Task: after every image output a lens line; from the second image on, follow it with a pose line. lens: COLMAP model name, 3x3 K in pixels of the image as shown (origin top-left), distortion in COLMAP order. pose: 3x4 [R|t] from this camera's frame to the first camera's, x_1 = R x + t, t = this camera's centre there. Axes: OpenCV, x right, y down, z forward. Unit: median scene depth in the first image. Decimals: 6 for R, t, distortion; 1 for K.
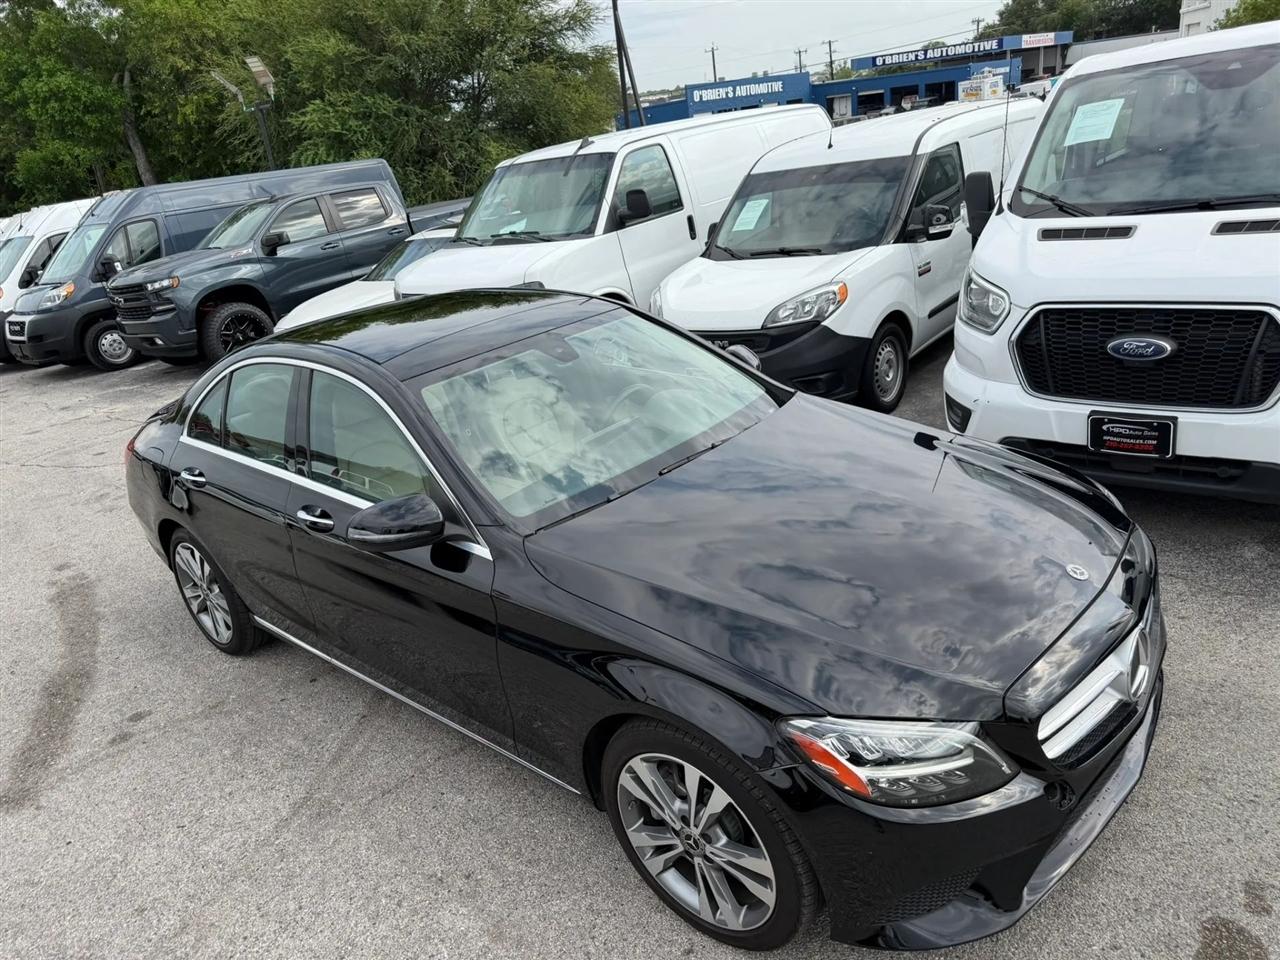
lens RADIAL K [[912.1, 0, 646.0], [0, 912.1, 493.1], [0, 0, 1]] dist [0.005779, -0.005579]
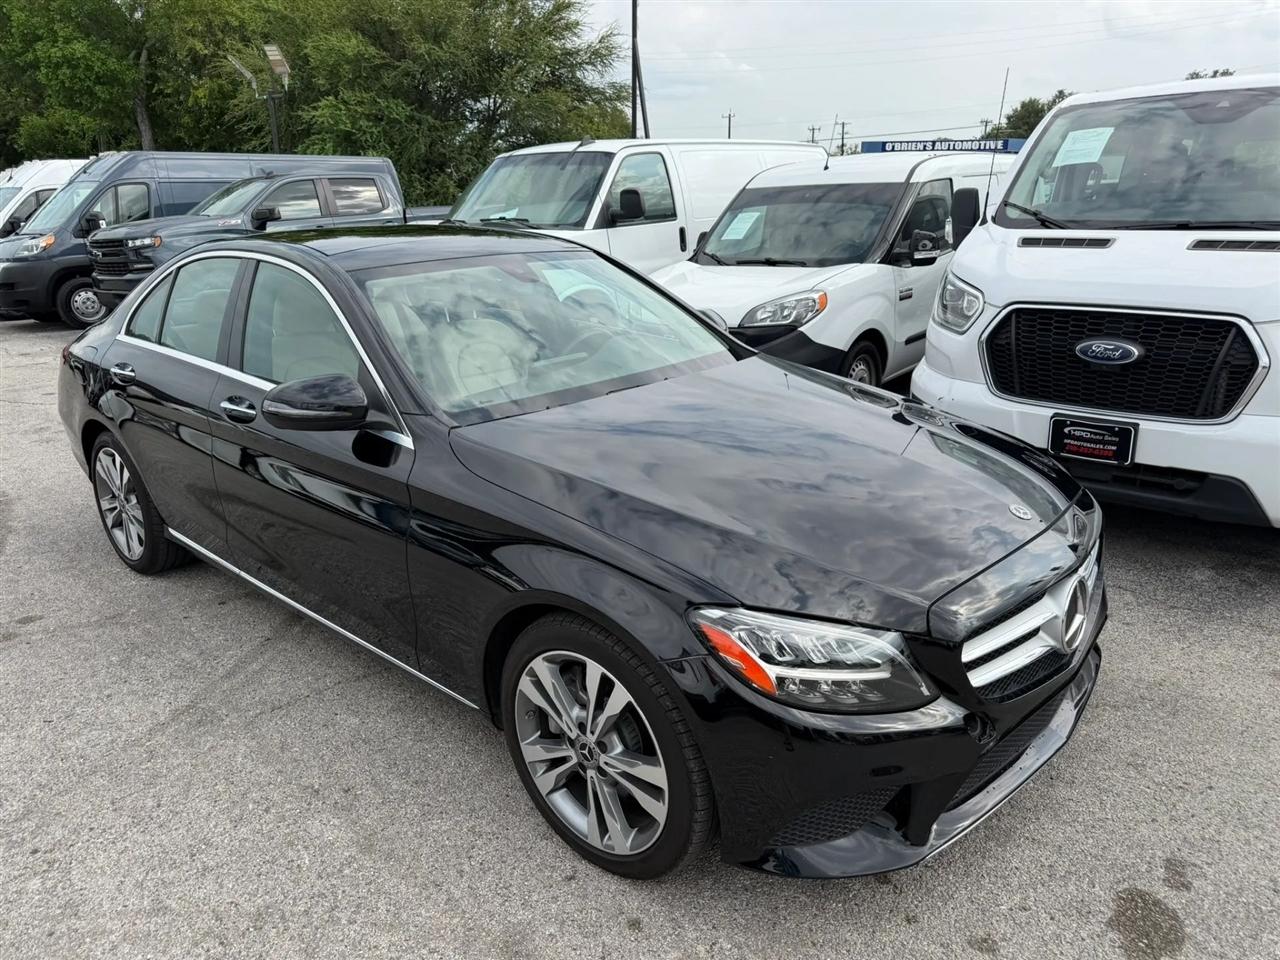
lens RADIAL K [[913.2, 0, 650.1], [0, 913.2, 495.0], [0, 0, 1]] dist [0.008406, -0.009111]
pose [[0.993105, 0.113189, 0.030504, 0.032732], [-0.111387, 0.992230, -0.055424, 0.096478], [-0.036541, 0.051644, 0.997997, 0.034220]]
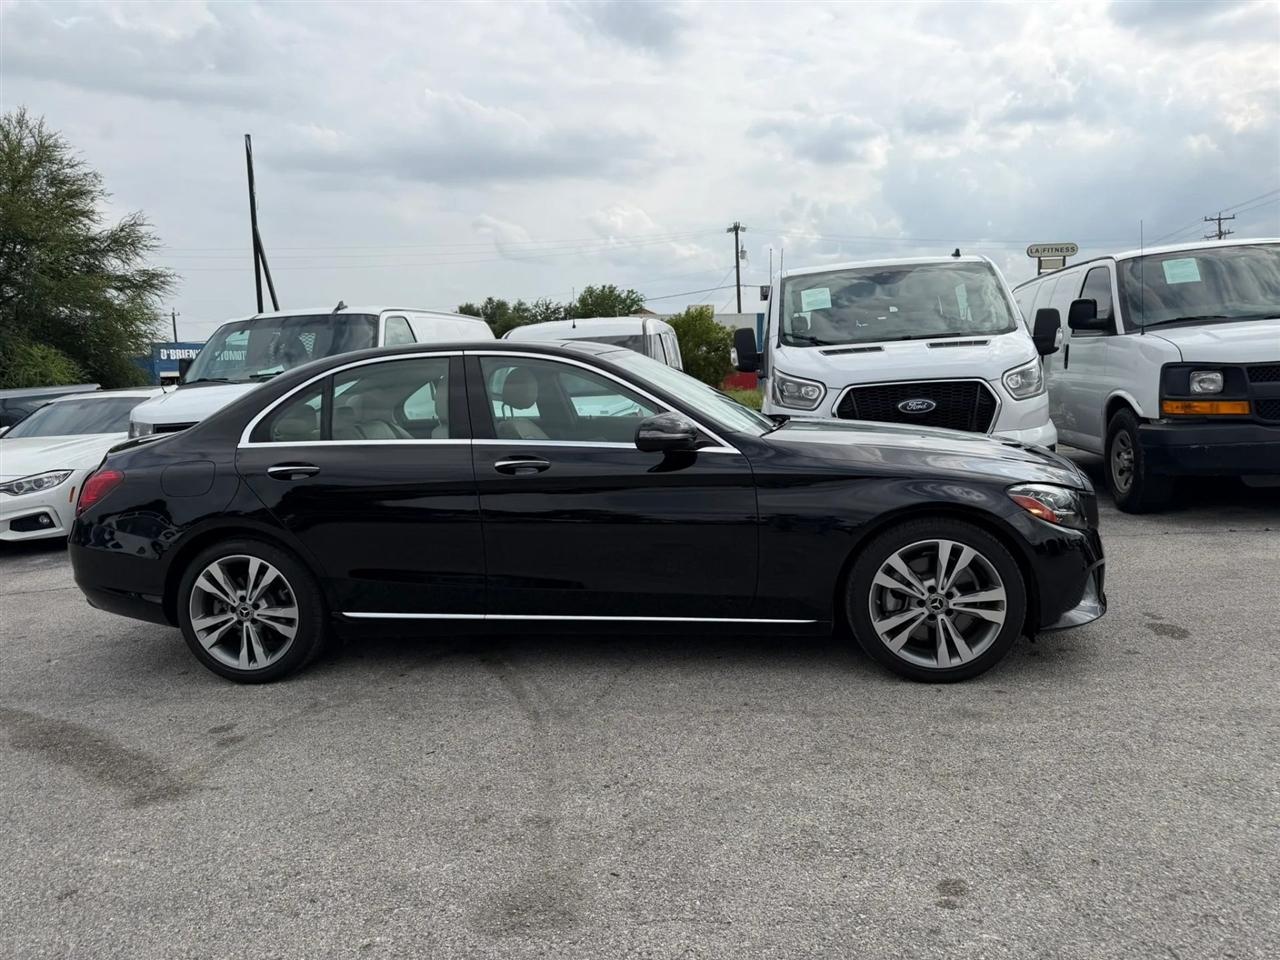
lens RADIAL K [[895.2, 0, 656.7], [0, 895.2, 493.6], [0, 0, 1]] dist [0.061922, -0.083753]
pose [[0.836644, 0.015989, 0.547513, -0.671113], [0.141189, 0.959501, -0.243769, 0.292160], [-0.529237, 0.281251, 0.800504, -0.001354]]
